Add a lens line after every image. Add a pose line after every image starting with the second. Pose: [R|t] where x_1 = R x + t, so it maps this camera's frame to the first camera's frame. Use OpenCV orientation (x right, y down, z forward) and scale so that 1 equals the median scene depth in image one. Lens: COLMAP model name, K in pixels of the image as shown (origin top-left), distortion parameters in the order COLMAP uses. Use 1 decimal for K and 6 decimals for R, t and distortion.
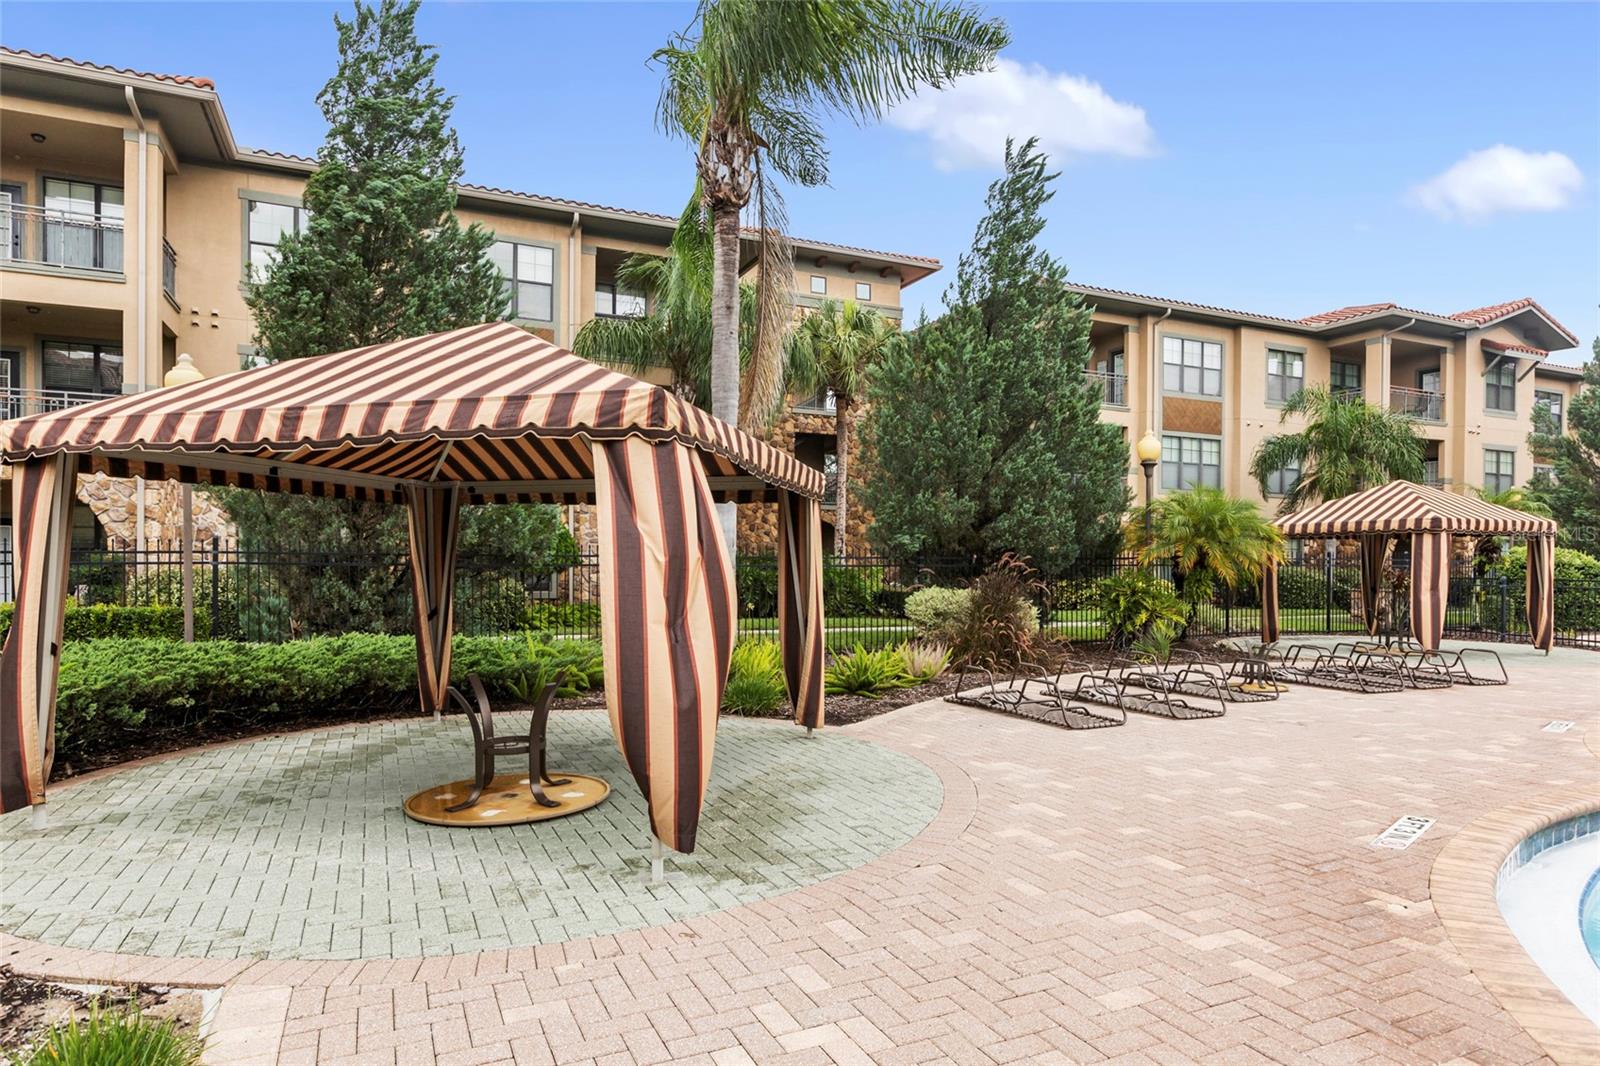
lens RADIAL K [[933.0, 0, 803.3], [0, 933.0, 542.6], [0, 0, 1]] dist [-0.006666, 0.001049]
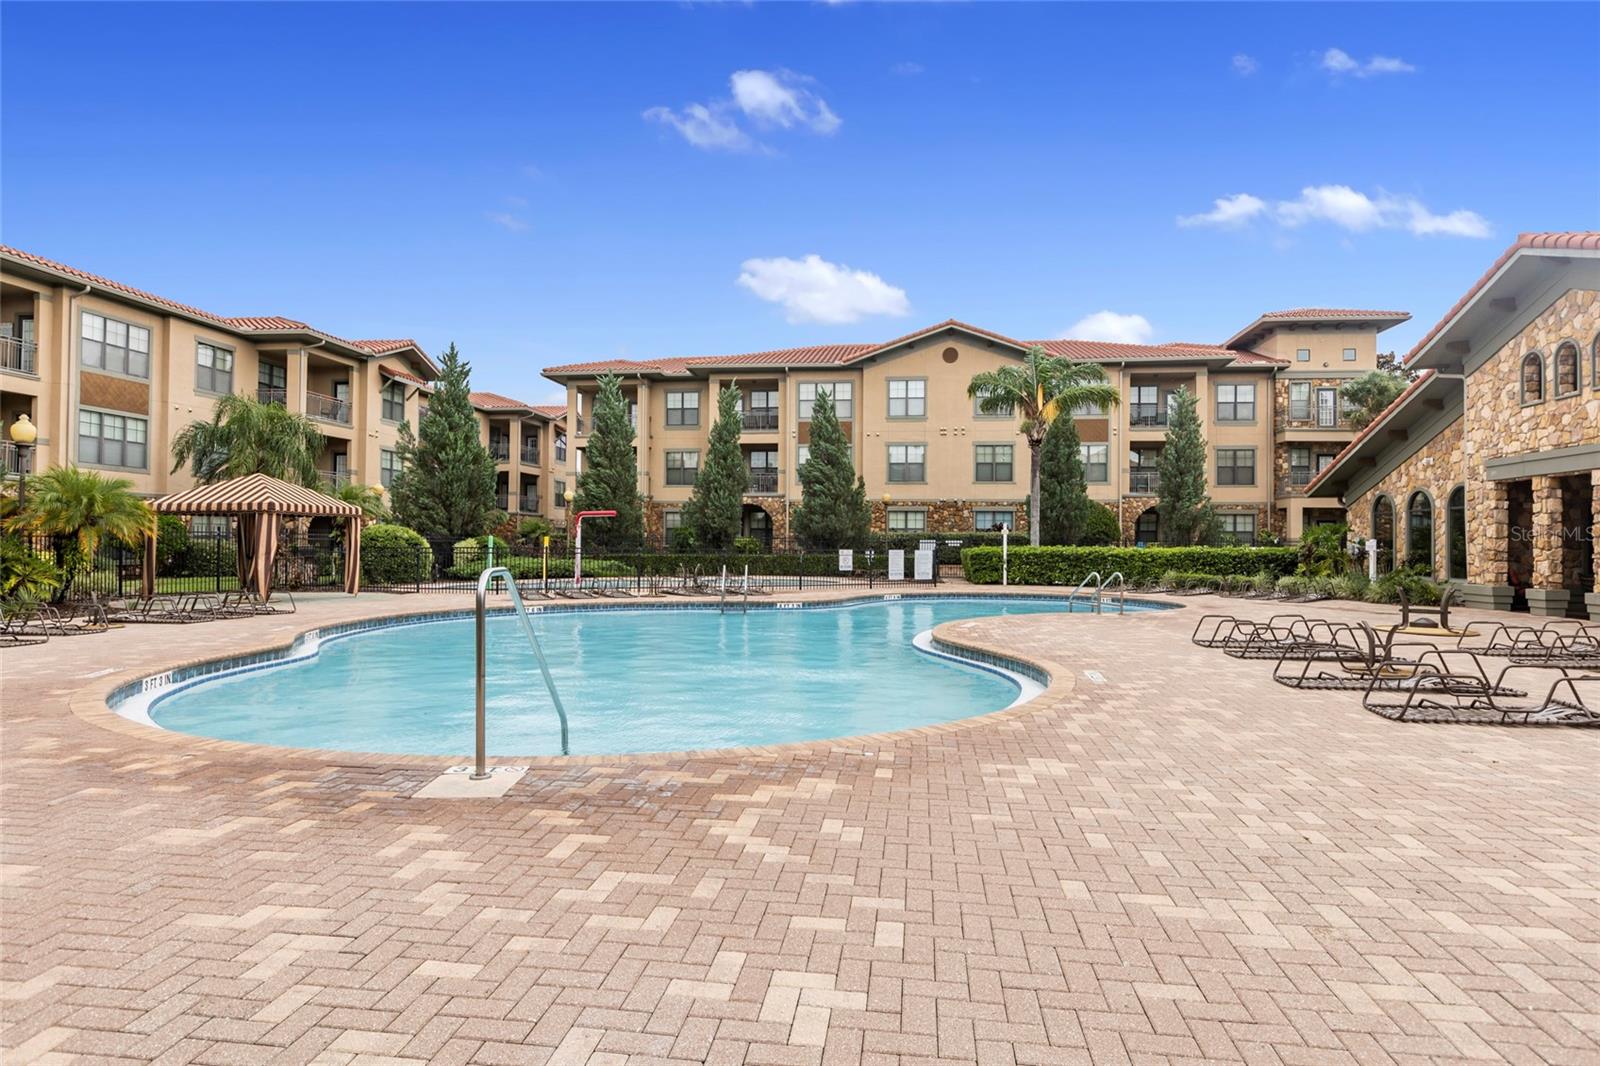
lens RADIAL K [[933.0, 0, 815.4], [0, 933.0, 528.2], [0, 0, 1]] dist [-0.006666, 0.001049]
pose [[0.539013, 0.014408, 0.842174, -0.028197], [-0.021334, 0.999766, -0.003450, -0.000415], [-0.842027, -0.016107, 0.539195, -0.208282]]
